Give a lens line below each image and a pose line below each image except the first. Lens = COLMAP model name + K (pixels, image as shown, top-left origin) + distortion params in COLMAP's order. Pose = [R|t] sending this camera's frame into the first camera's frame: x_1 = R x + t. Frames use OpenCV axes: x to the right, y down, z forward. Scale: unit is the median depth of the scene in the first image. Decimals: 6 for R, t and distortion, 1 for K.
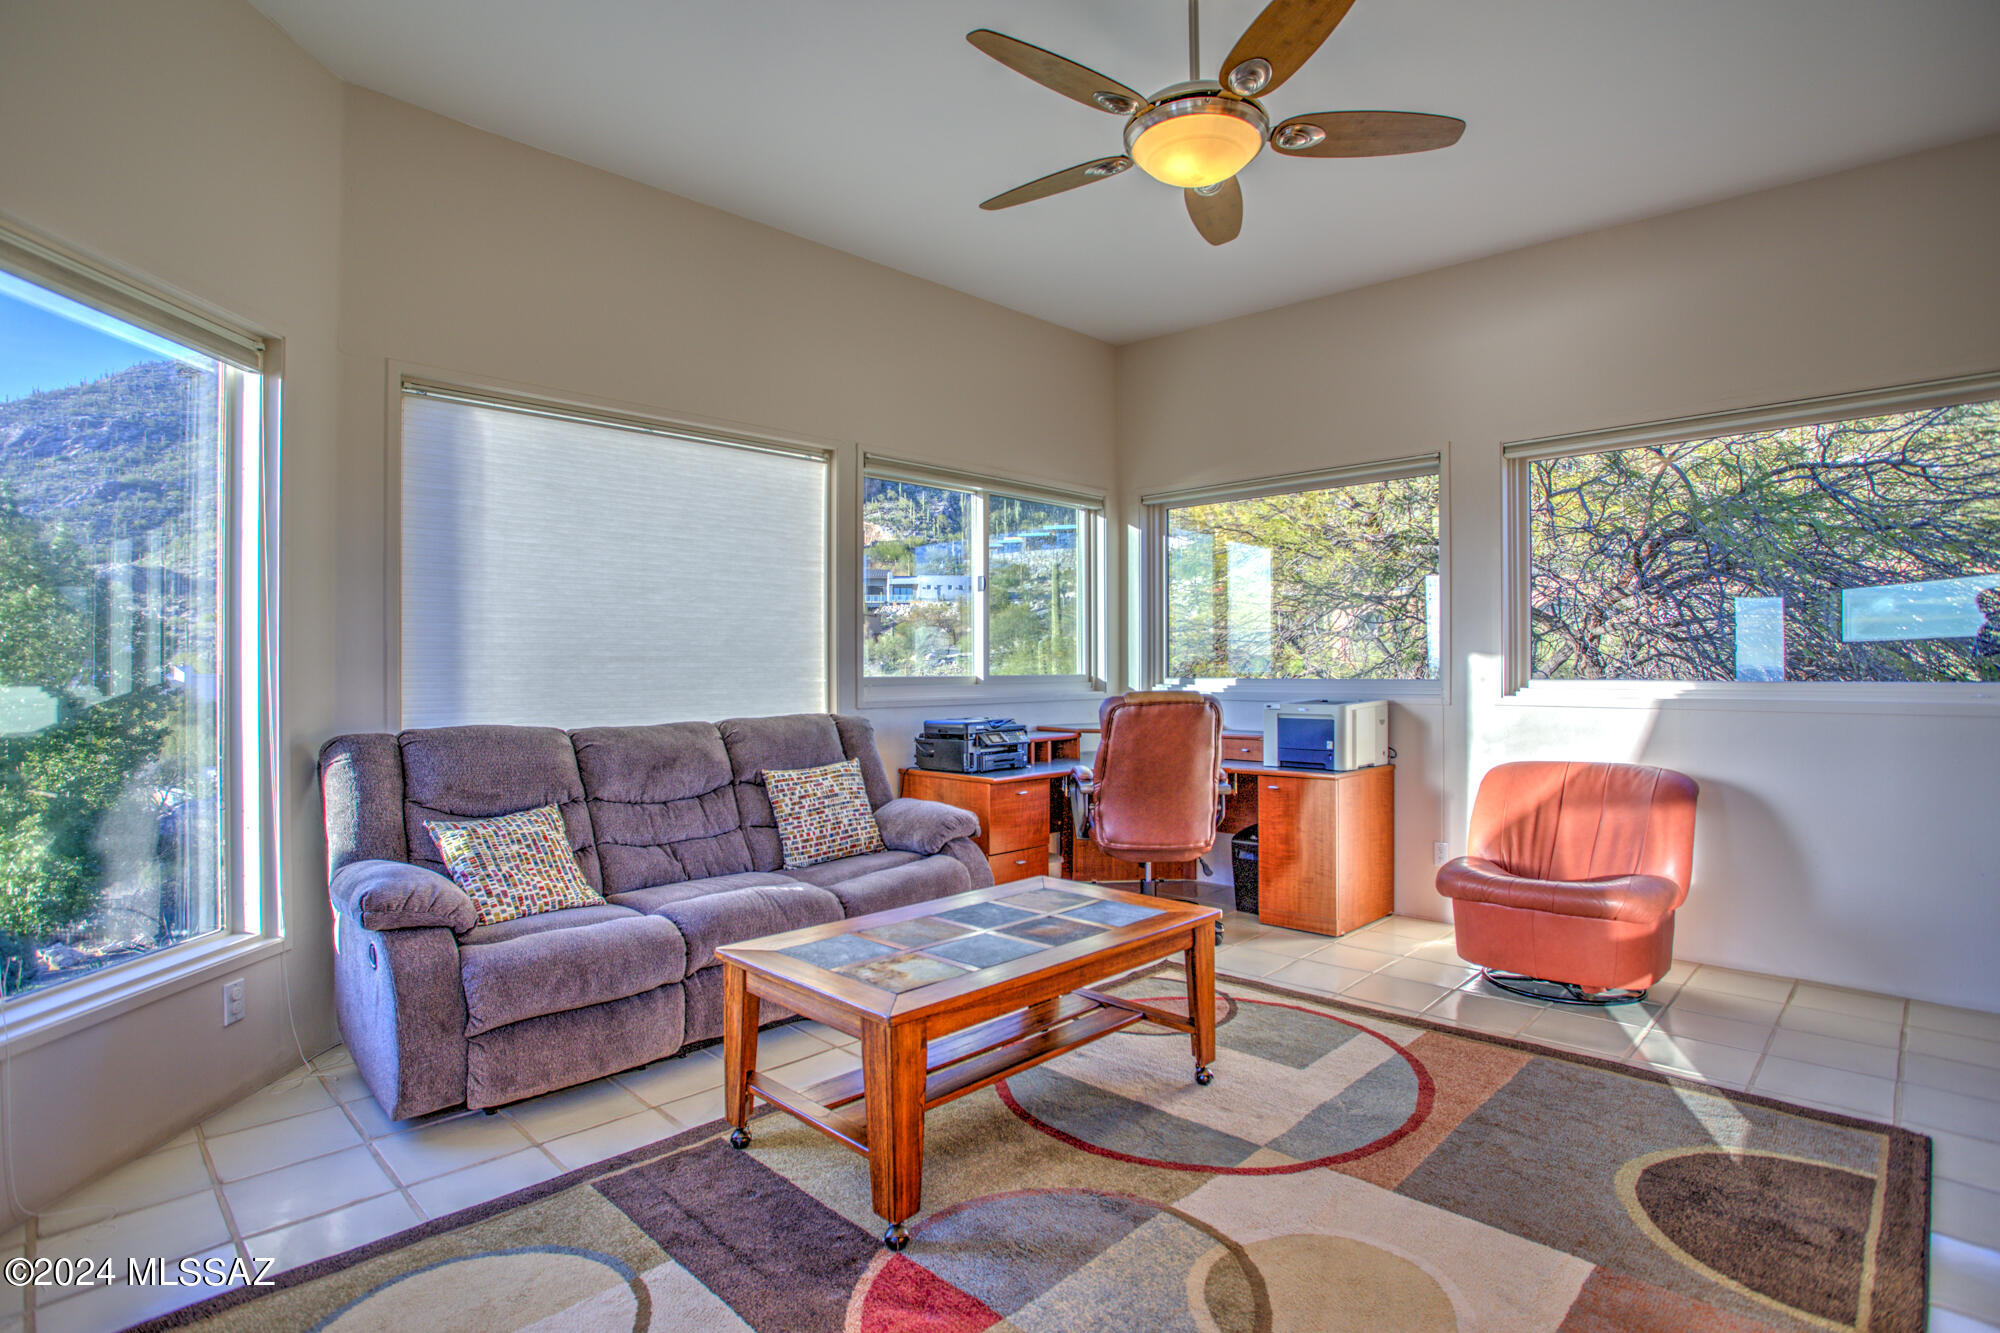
lens RADIAL K [[983.2, 0, 998.1], [0, 983.2, 658.5], [0, 0, 1]] dist [-0.059404, 0.029236]
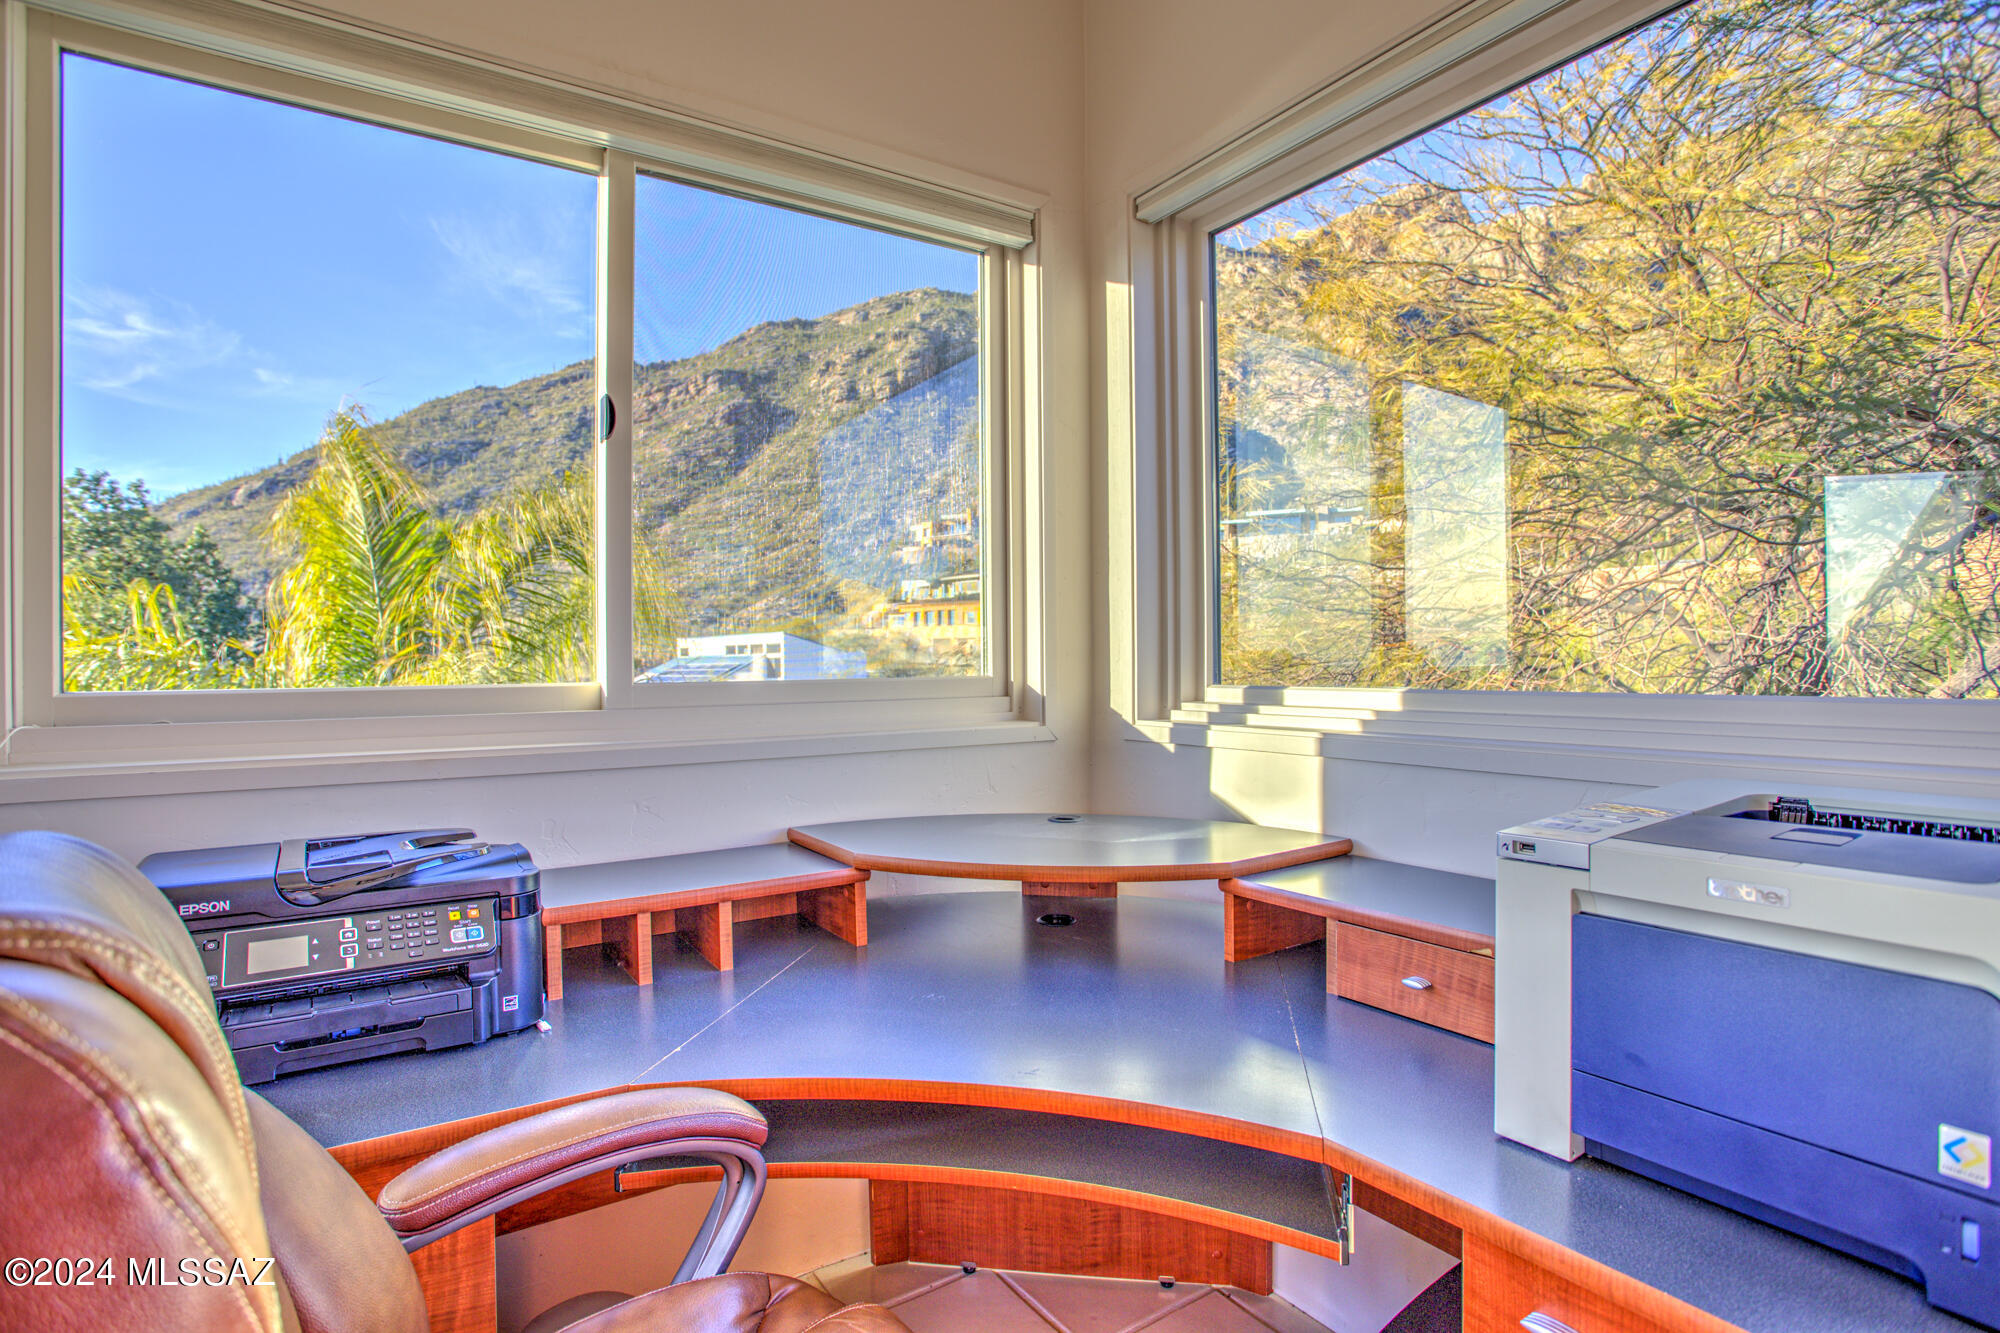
lens RADIAL K [[981.1, 0, 1001.2], [0, 981.1, 656.8], [0, 0, 1]] dist [-0.078436, 0.029033]
pose [[0.978246, -0.006427, -0.207350, 0.170575], [0.007239, 0.999969, 0.003155, 0.007405], [0.207323, -0.004587, 0.978262, 0.627138]]
